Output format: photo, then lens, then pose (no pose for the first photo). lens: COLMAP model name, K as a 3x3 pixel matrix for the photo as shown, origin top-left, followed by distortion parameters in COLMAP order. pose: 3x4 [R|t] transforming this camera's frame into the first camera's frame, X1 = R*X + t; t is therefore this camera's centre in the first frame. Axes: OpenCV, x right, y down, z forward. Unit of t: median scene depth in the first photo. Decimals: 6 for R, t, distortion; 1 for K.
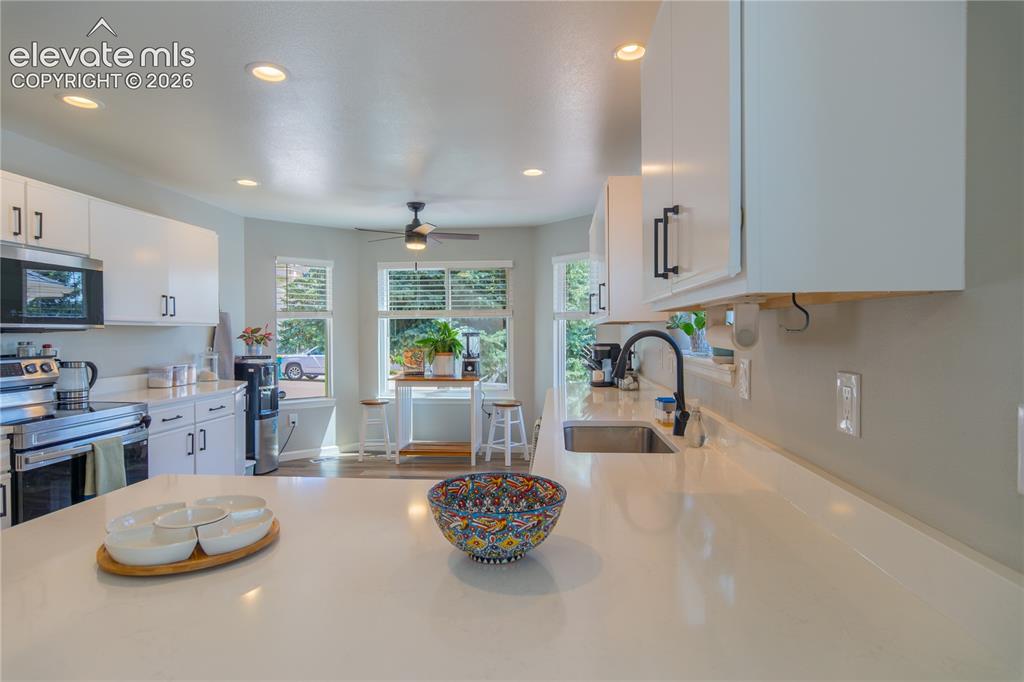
lens RADIAL K [[547.4, 0, 507.3], [0, 547.4, 339.8], [0, 0, 1]] dist [-0.000580, 0.002697]
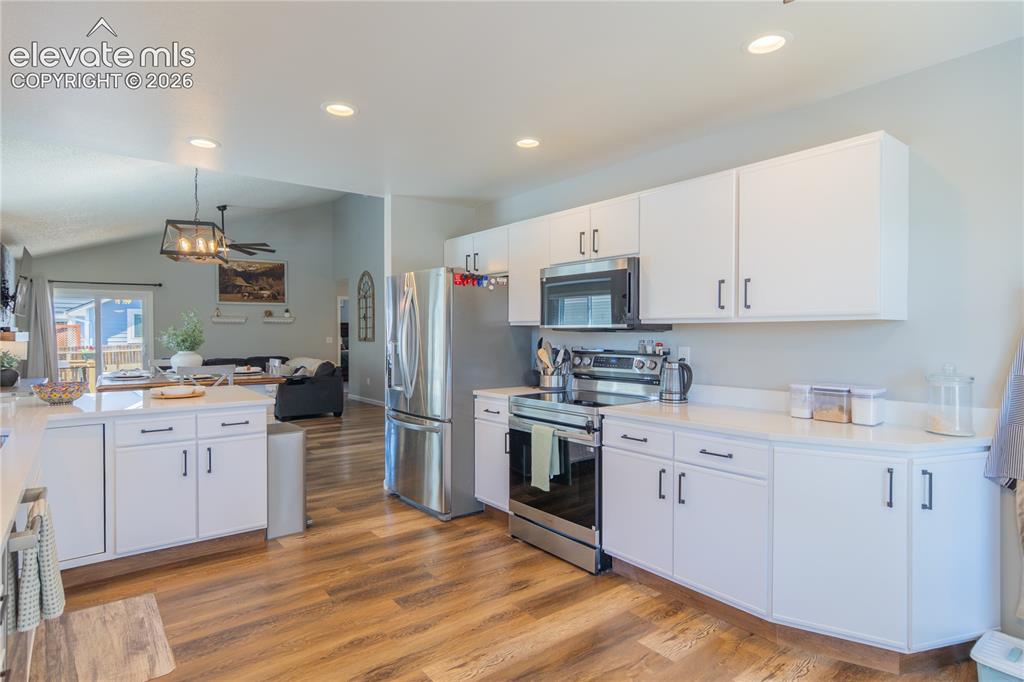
lens RADIAL K [[549.8, 0, 512.6], [0, 549.8, 339.7], [0, 0, 1]] dist [-0.007208, 0.007841]
pose [[-0.726814, 0.012653, -0.686718, 0.050201], [-0.007841, 0.999612, 0.026717, -0.015266], [0.686790, 0.024803, -0.726433, 1.000224]]
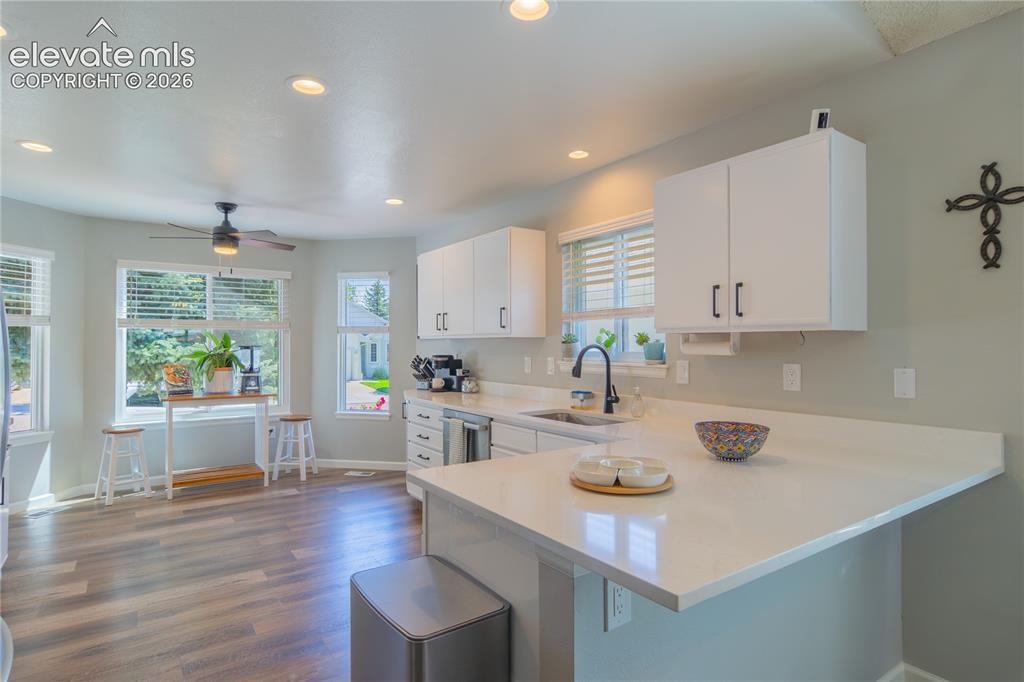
lens RADIAL K [[549.8, 0, 512.6], [0, 549.8, 339.7], [0, 0, 1]] dist [-0.007208, 0.007841]
pose [[0.767180, 0.010365, 0.641348, -0.372494], [0.006248, 0.999701, -0.023631, 0.002094], [-0.641402, 0.022137, 0.766886, -0.006482]]
